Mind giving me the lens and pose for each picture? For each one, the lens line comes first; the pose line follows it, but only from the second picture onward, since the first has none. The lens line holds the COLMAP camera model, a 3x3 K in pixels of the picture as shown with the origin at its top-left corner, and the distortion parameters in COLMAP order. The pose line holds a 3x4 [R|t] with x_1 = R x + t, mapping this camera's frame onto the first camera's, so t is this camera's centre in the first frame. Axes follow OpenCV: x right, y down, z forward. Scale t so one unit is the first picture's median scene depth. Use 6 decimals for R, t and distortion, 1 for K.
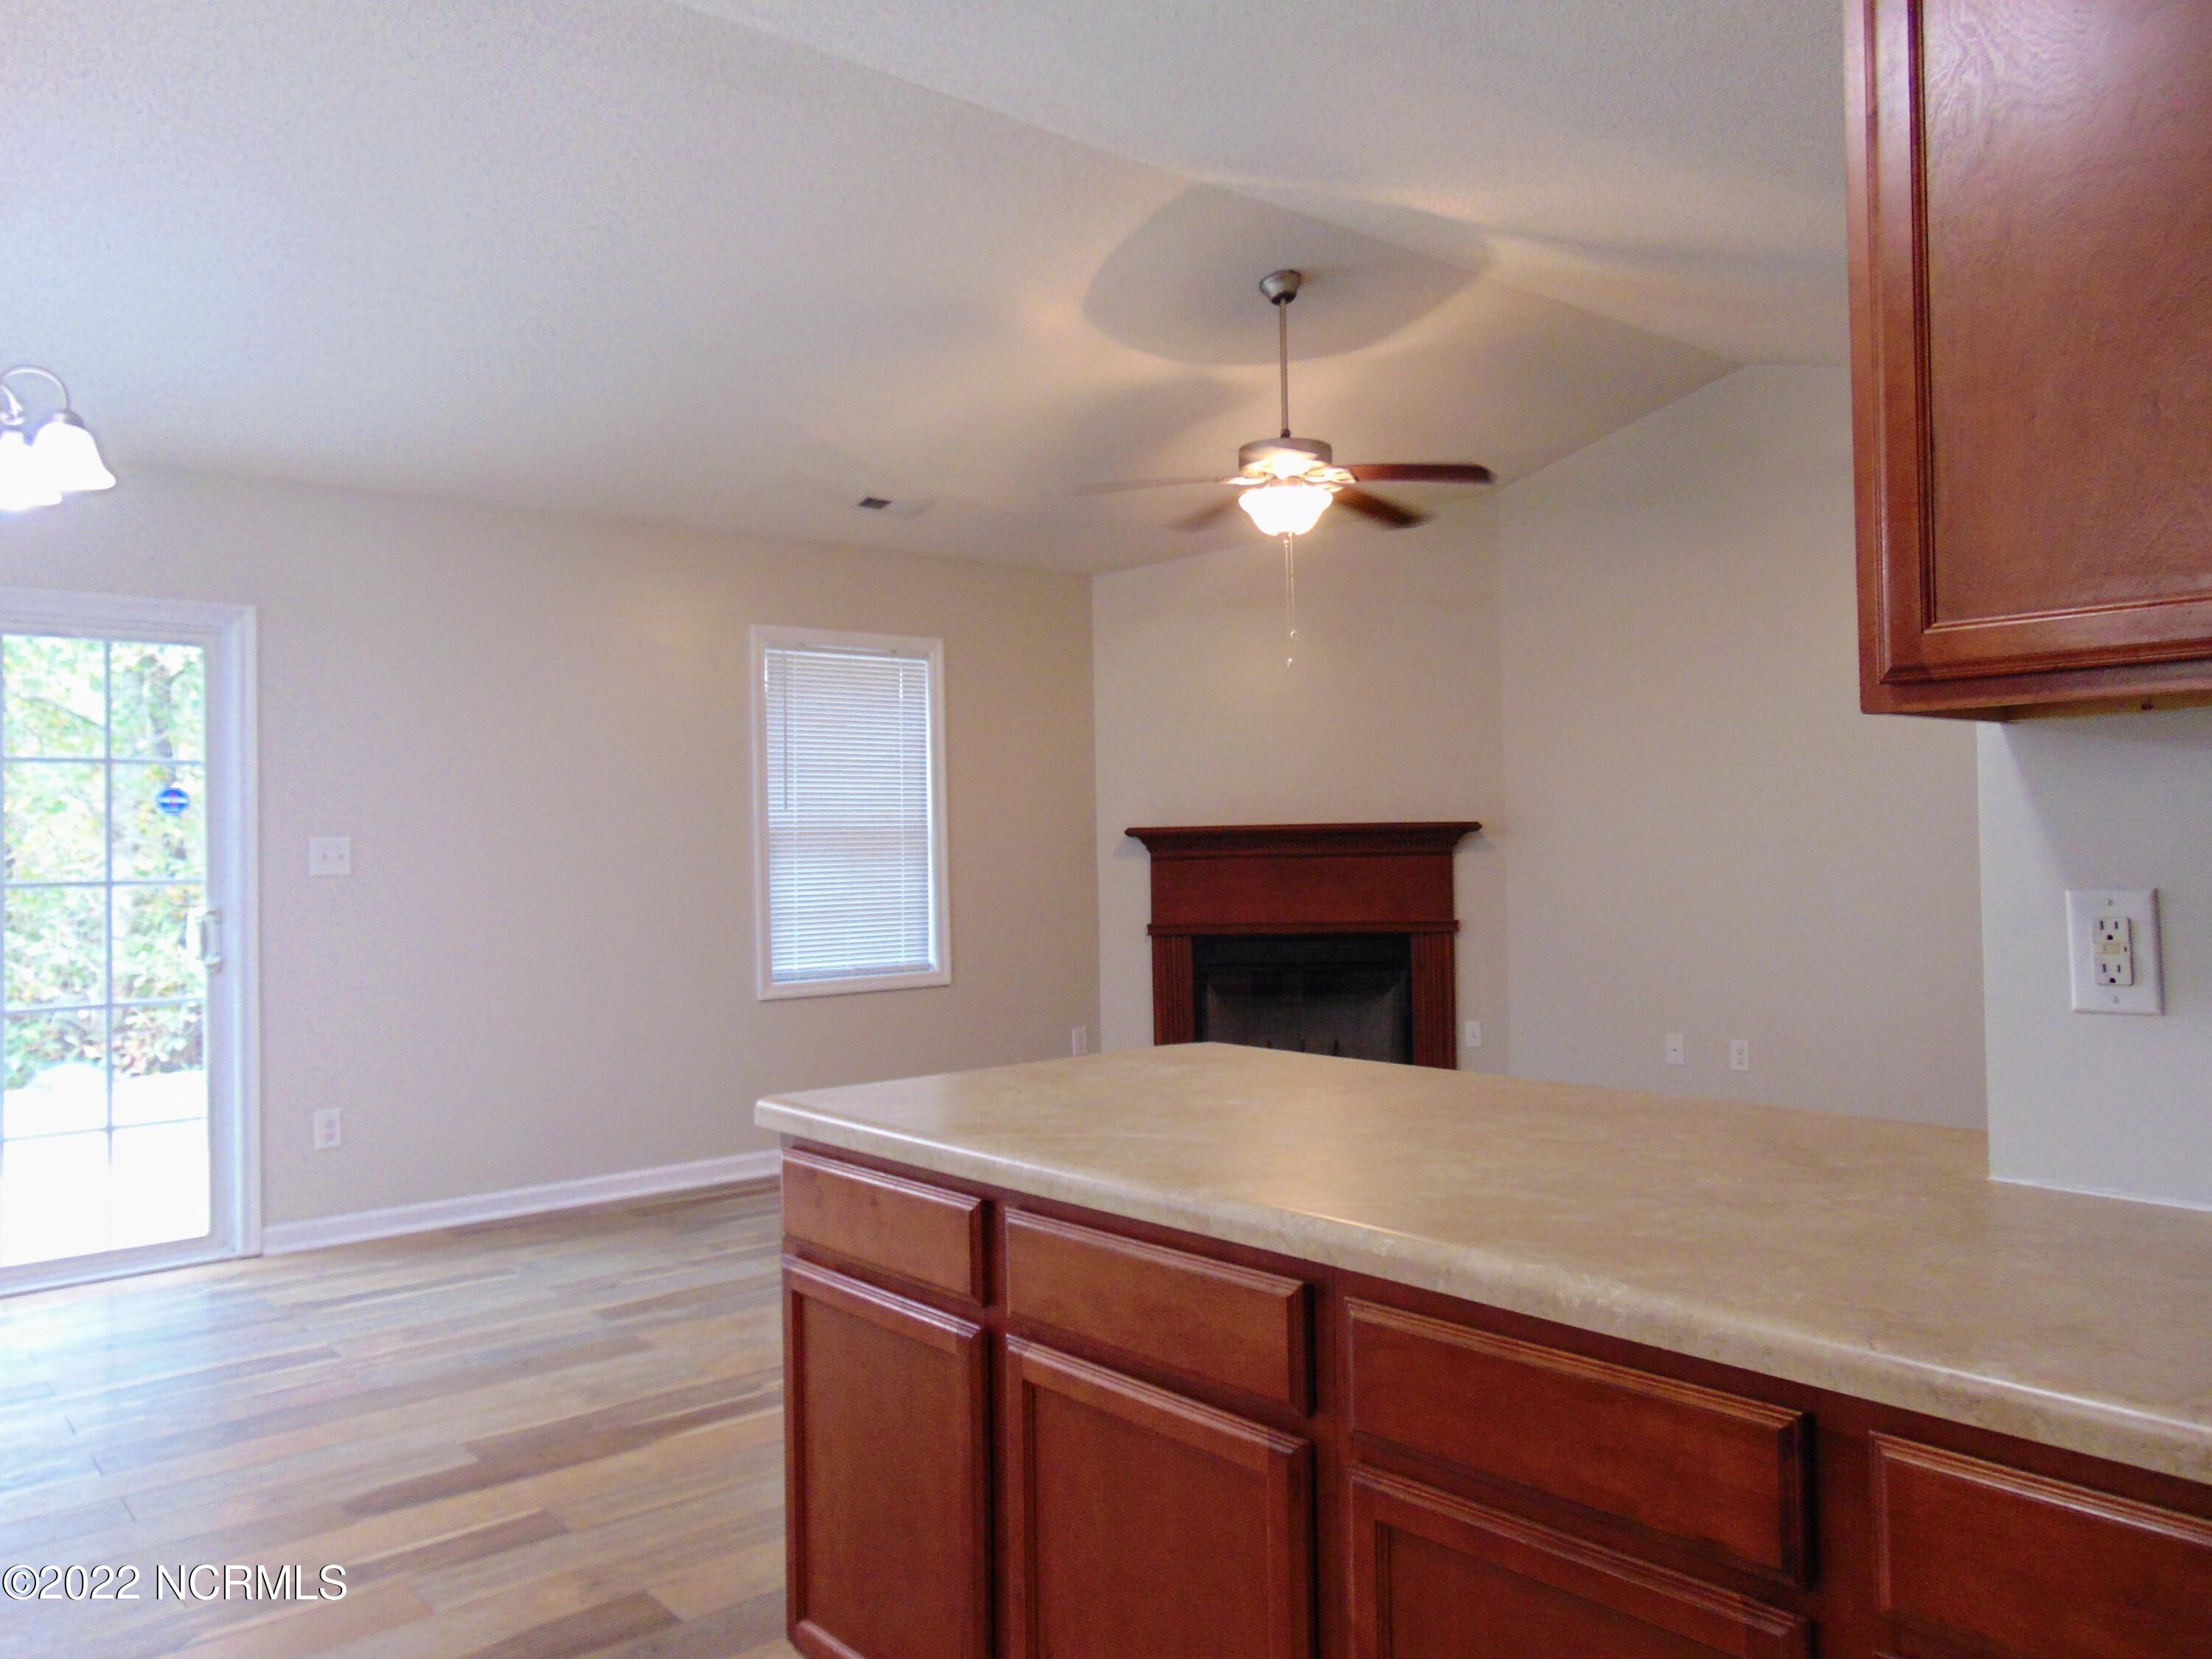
lens RADIAL K [[1611.8, 0, 1106.0], [0, 1611.8, 829.5], [0, 0, 1]] dist [0.001354, 0.002007]
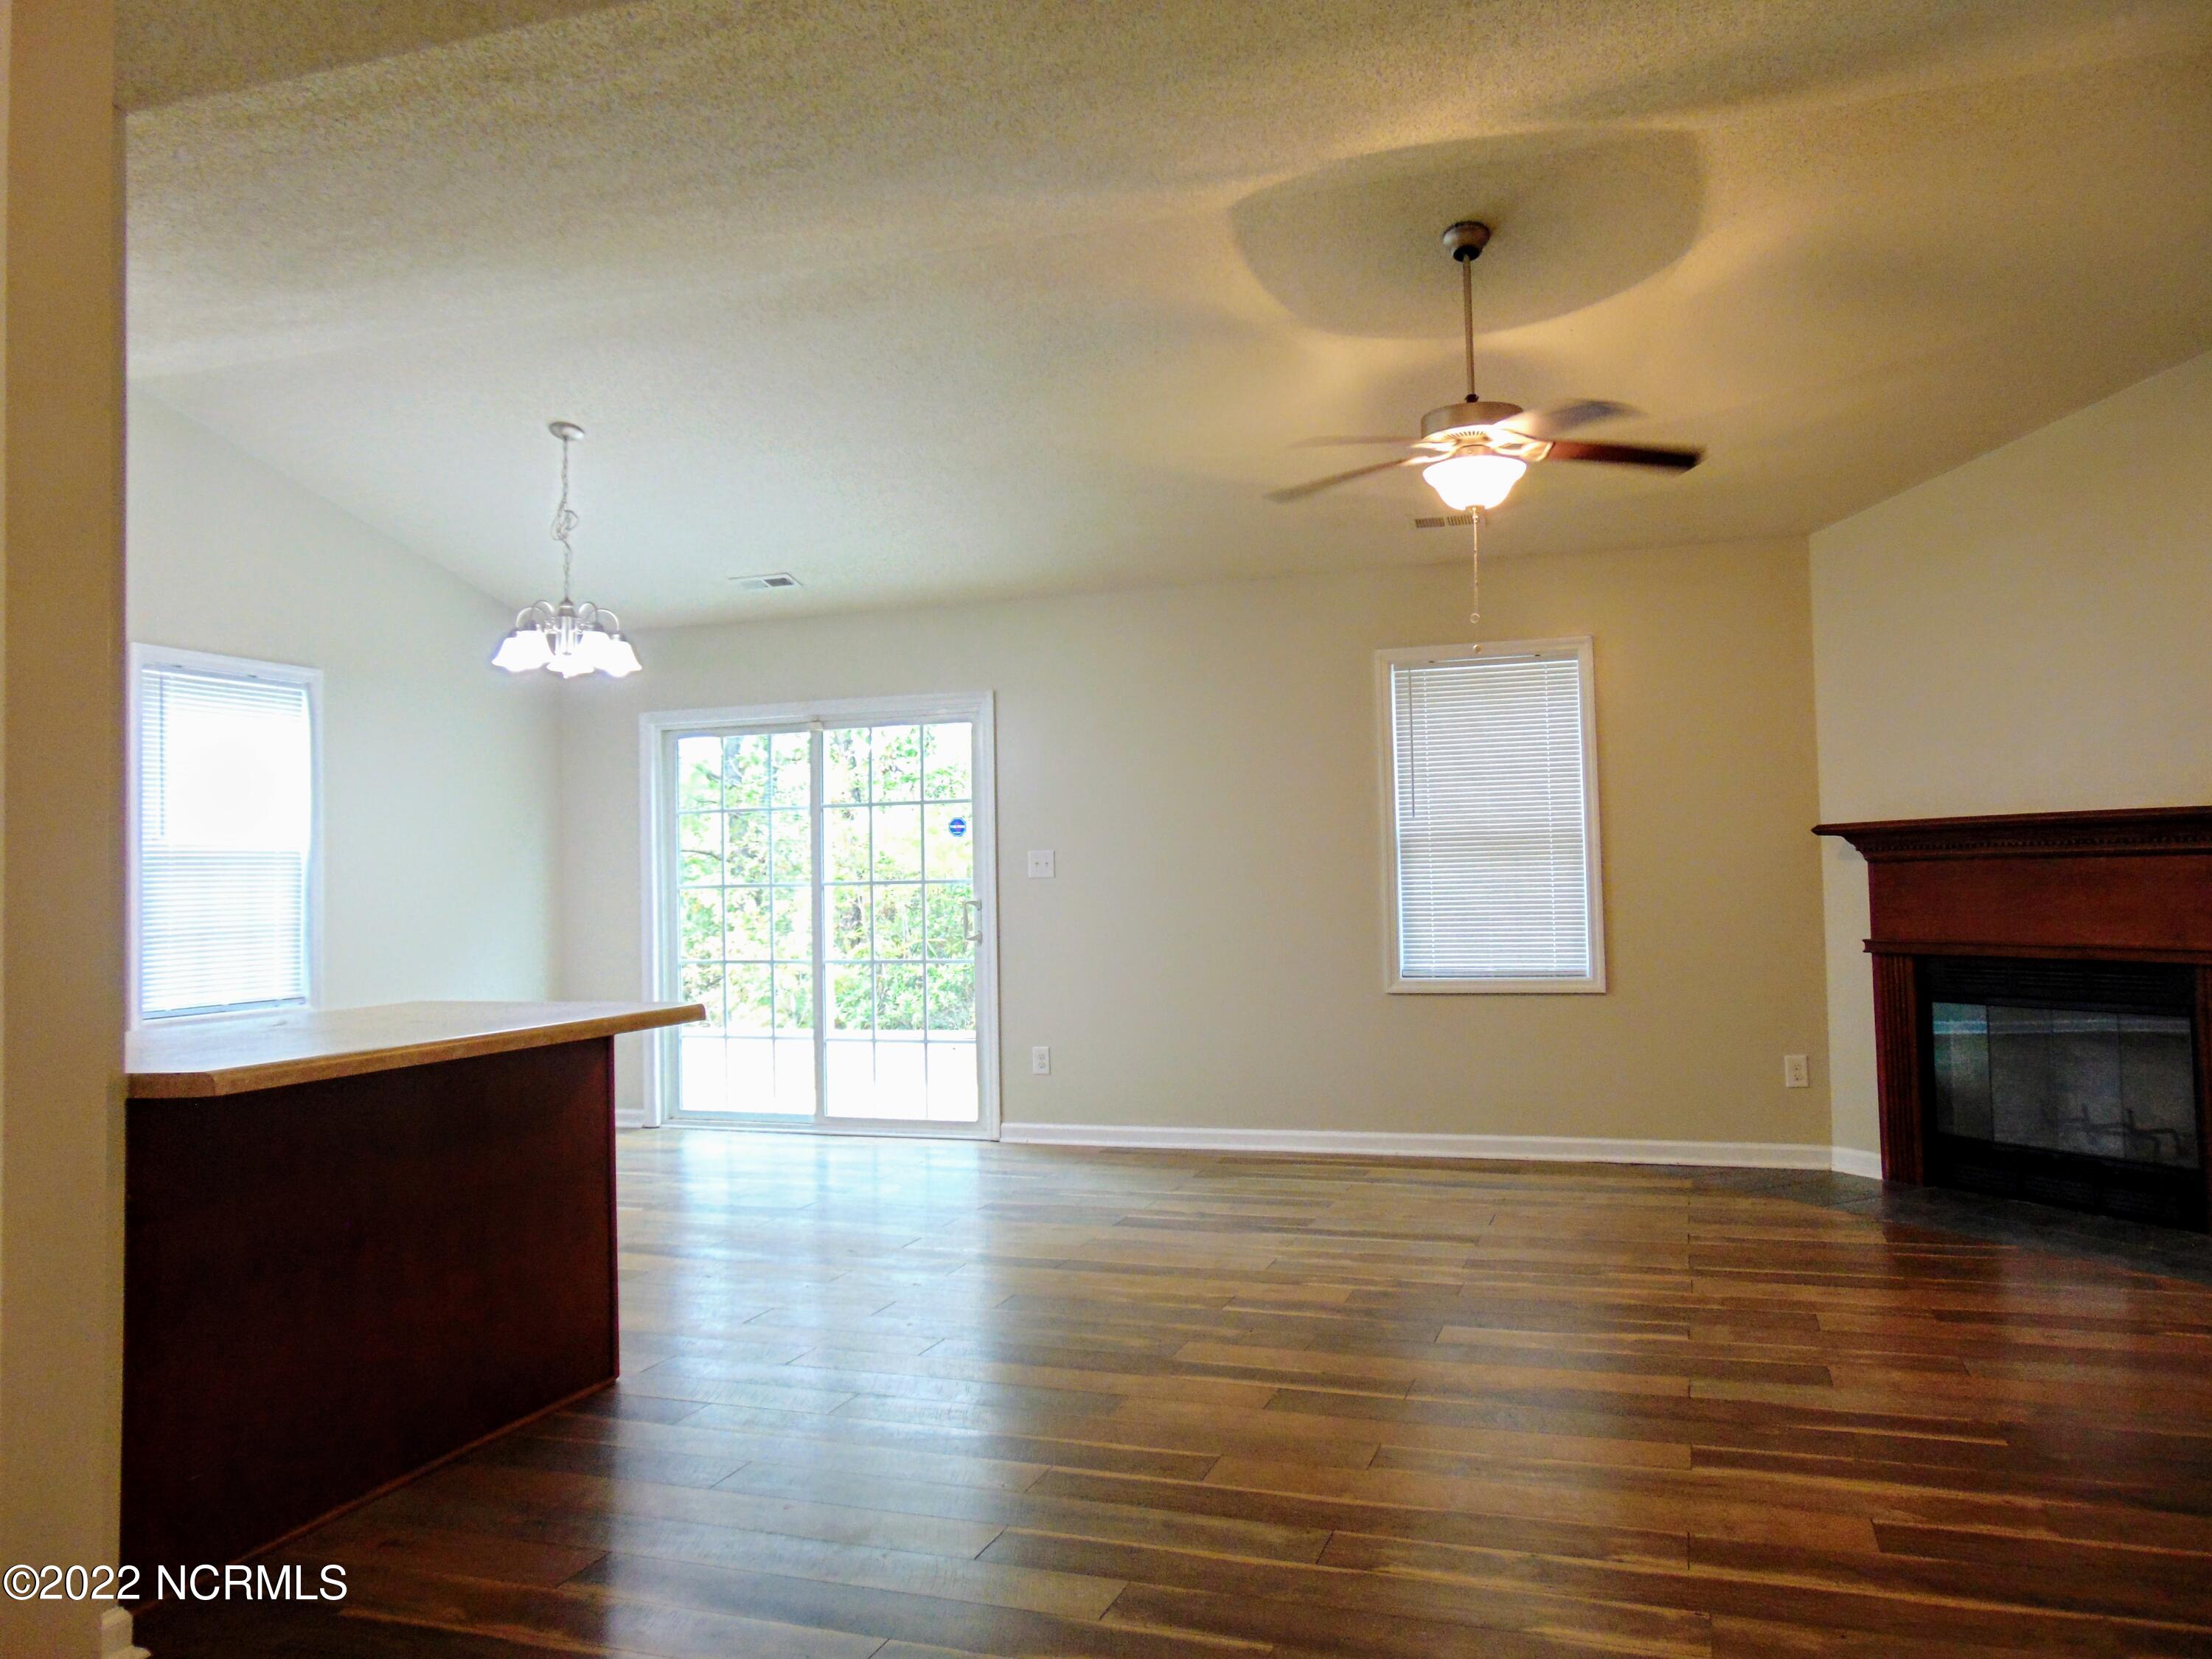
lens RADIAL K [[1611.8, 0, 1106.0], [0, 1611.8, 829.5], [0, 0, 1]] dist [0.001354, 0.002007]
pose [[0.533059, -0.022950, -0.845767, 0.597288], [0.018921, 0.999705, -0.015202, 0.007885], [0.845867, -0.007899, 0.533336, 0.254271]]
